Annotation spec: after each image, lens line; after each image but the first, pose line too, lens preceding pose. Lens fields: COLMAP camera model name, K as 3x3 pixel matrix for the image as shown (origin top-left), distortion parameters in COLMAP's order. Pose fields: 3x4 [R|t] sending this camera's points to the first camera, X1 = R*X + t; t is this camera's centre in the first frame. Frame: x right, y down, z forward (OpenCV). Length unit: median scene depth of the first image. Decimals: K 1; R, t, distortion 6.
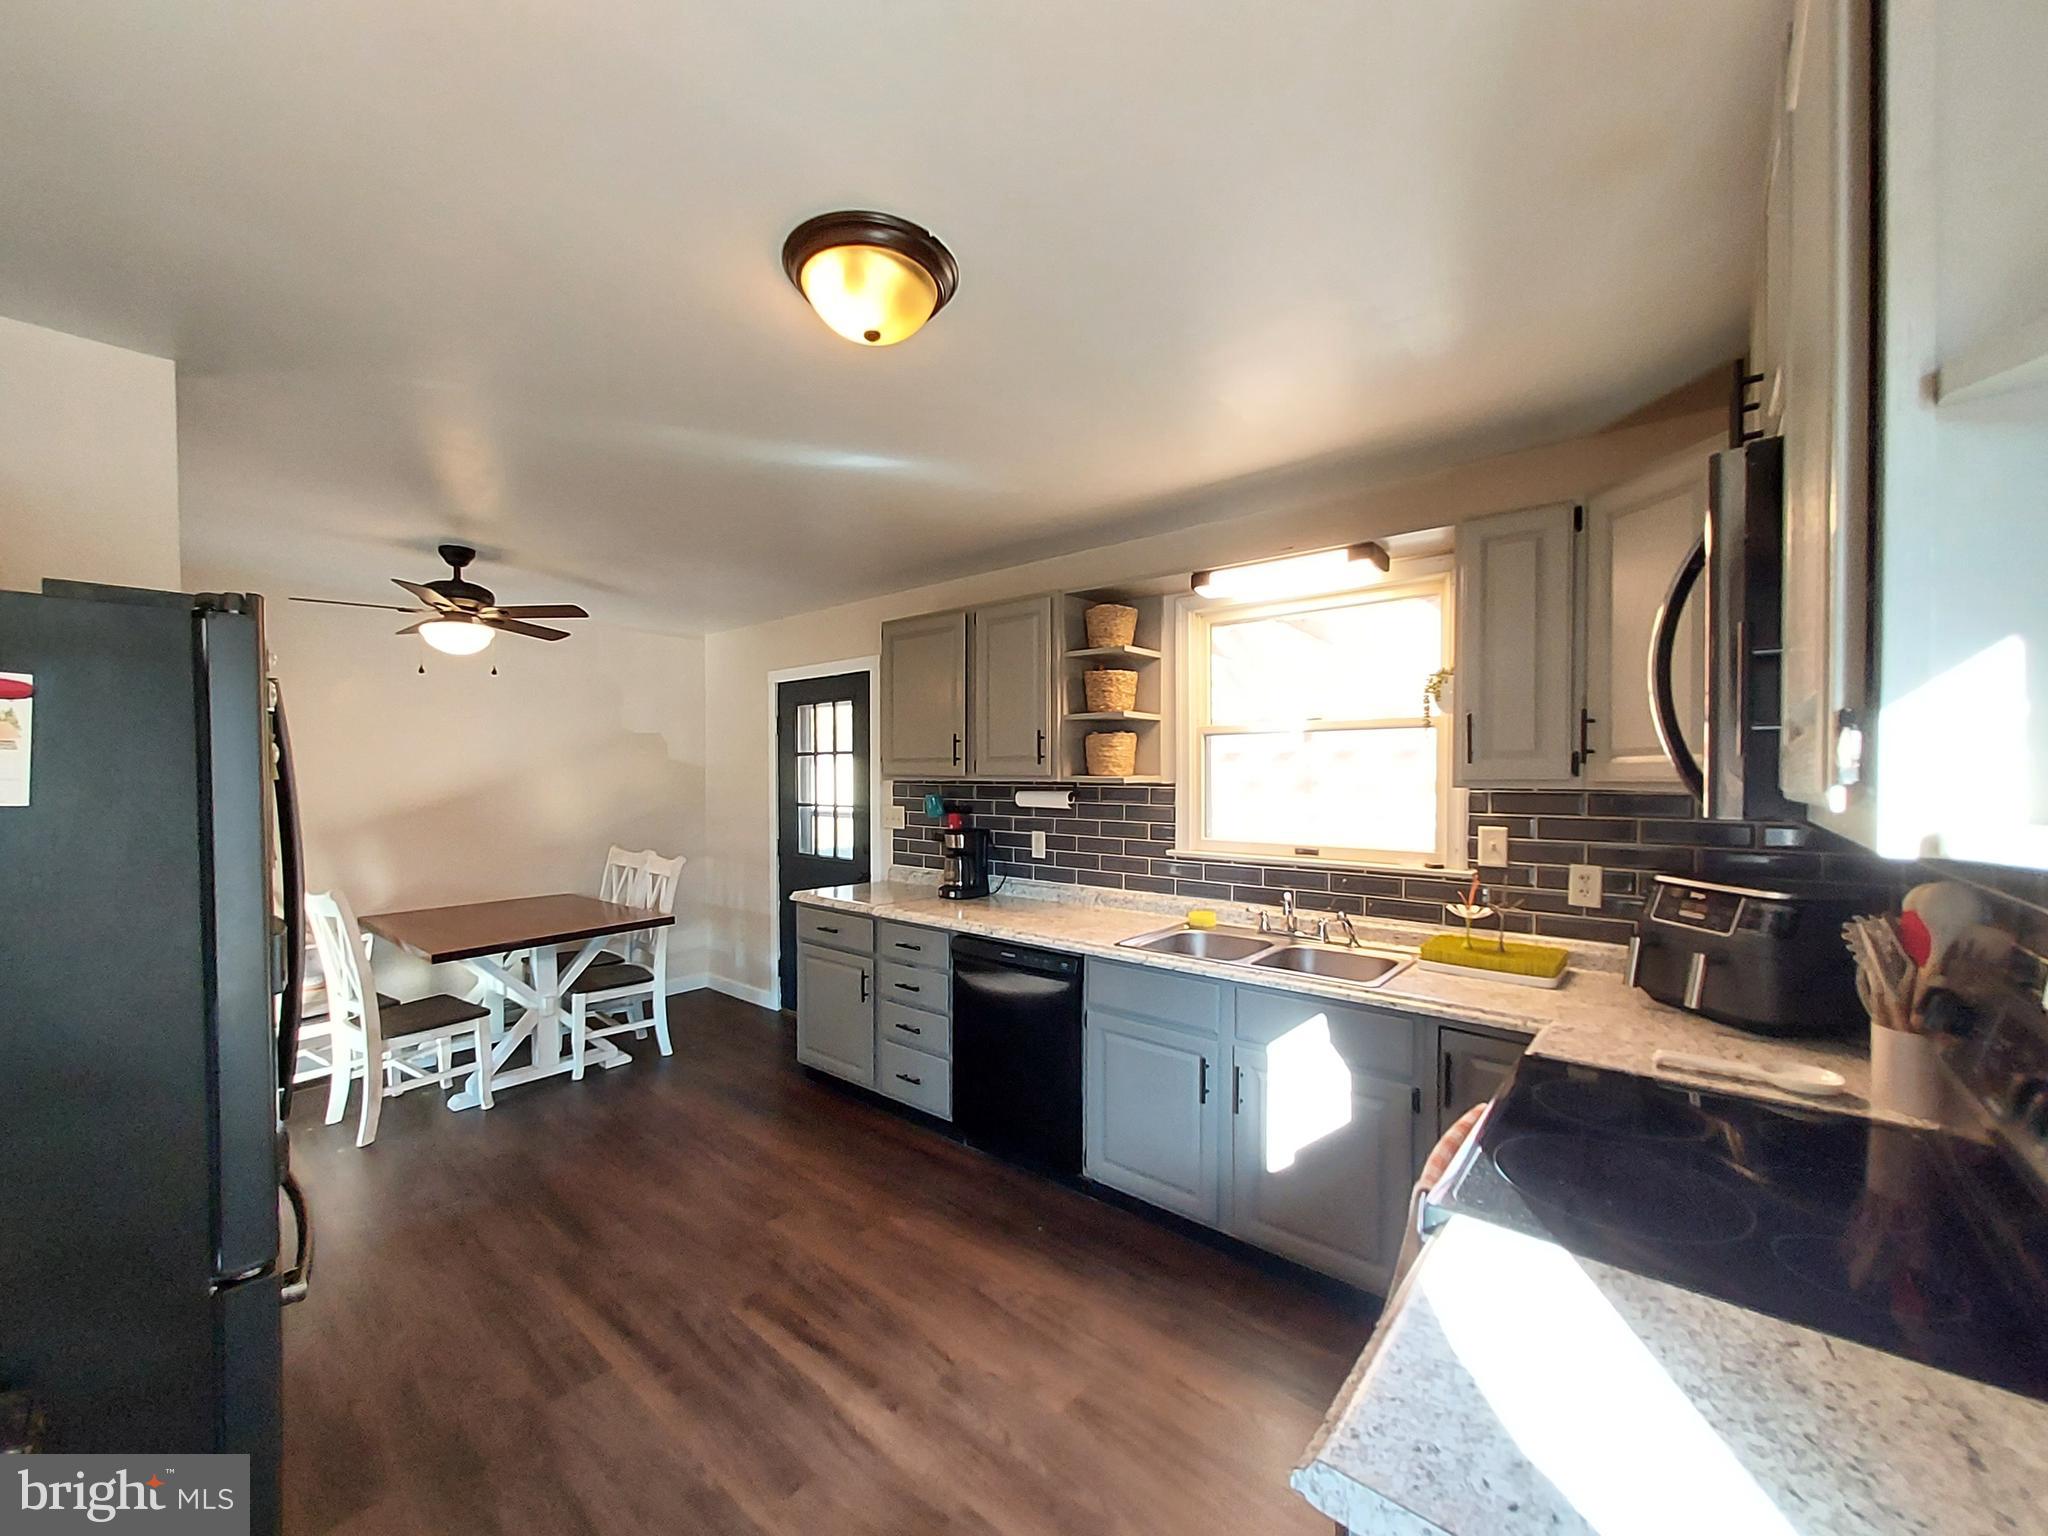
lens RADIAL K [[802.4, 0, 1024.3], [0, 802.4, 774.5], [0, 0, 1]] dist [-0.002349, 0.000260]
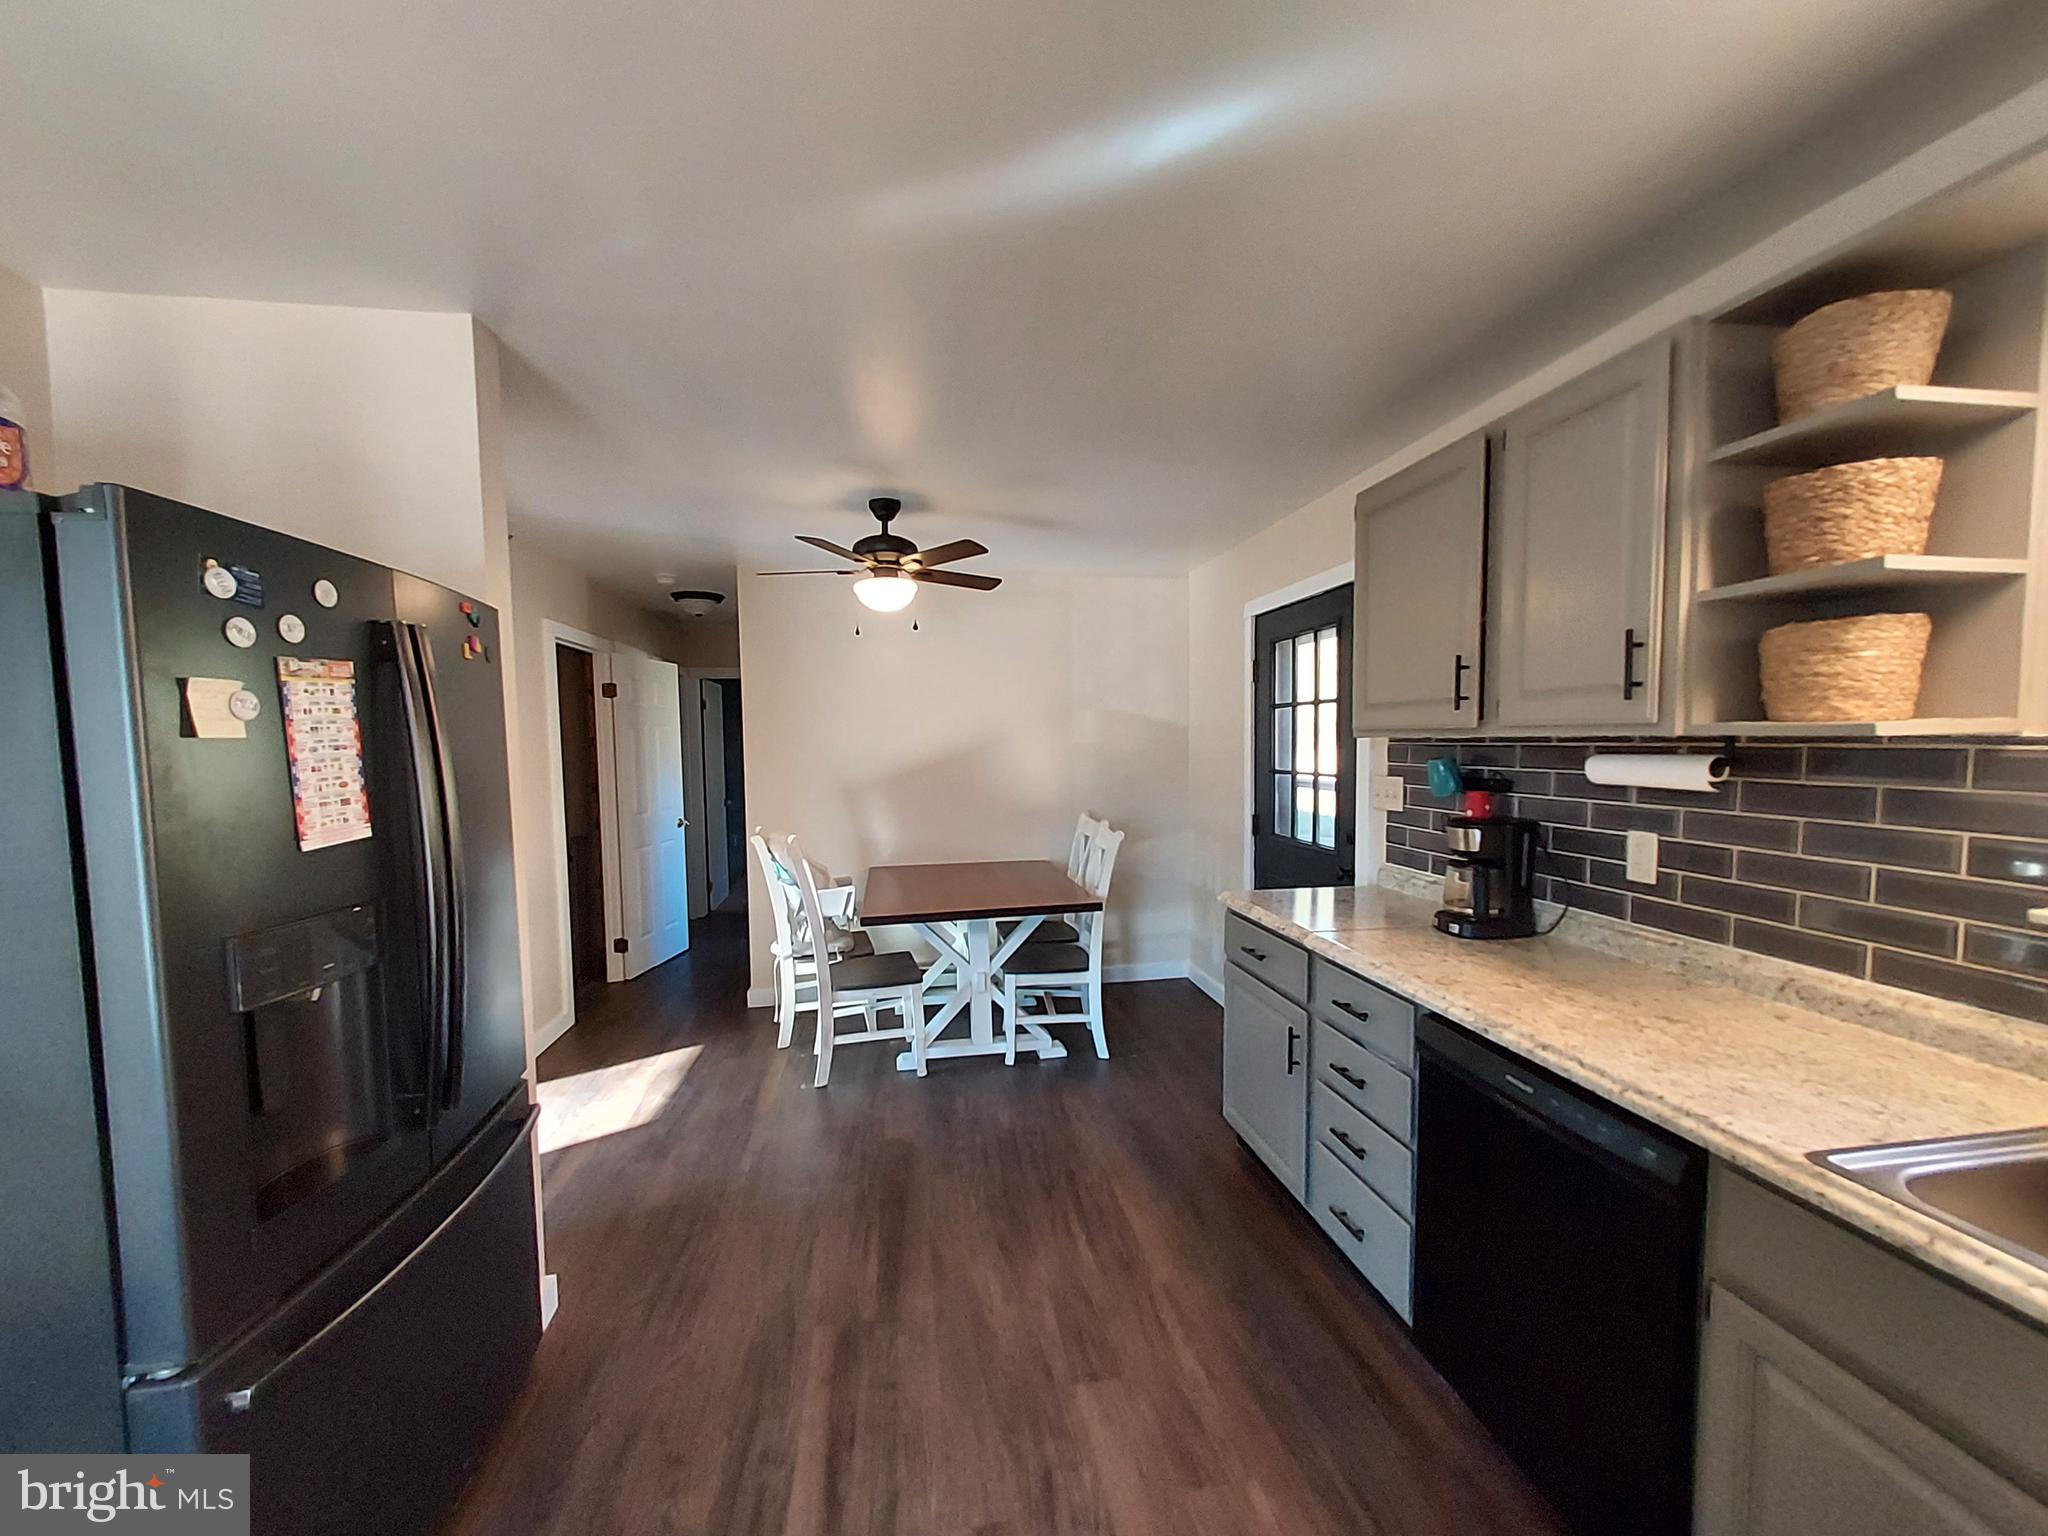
lens RADIAL K [[802.4, 0, 1017.3], [0, 802.4, 788.6], [0, 0, 1]] dist [-0.002349, 0.000260]
pose [[0.754611, 0.030161, -0.655478, 0.054267], [0.011994, 0.998142, 0.059736, 0.006849], [0.656062, -0.052939, 0.752848, 0.356043]]
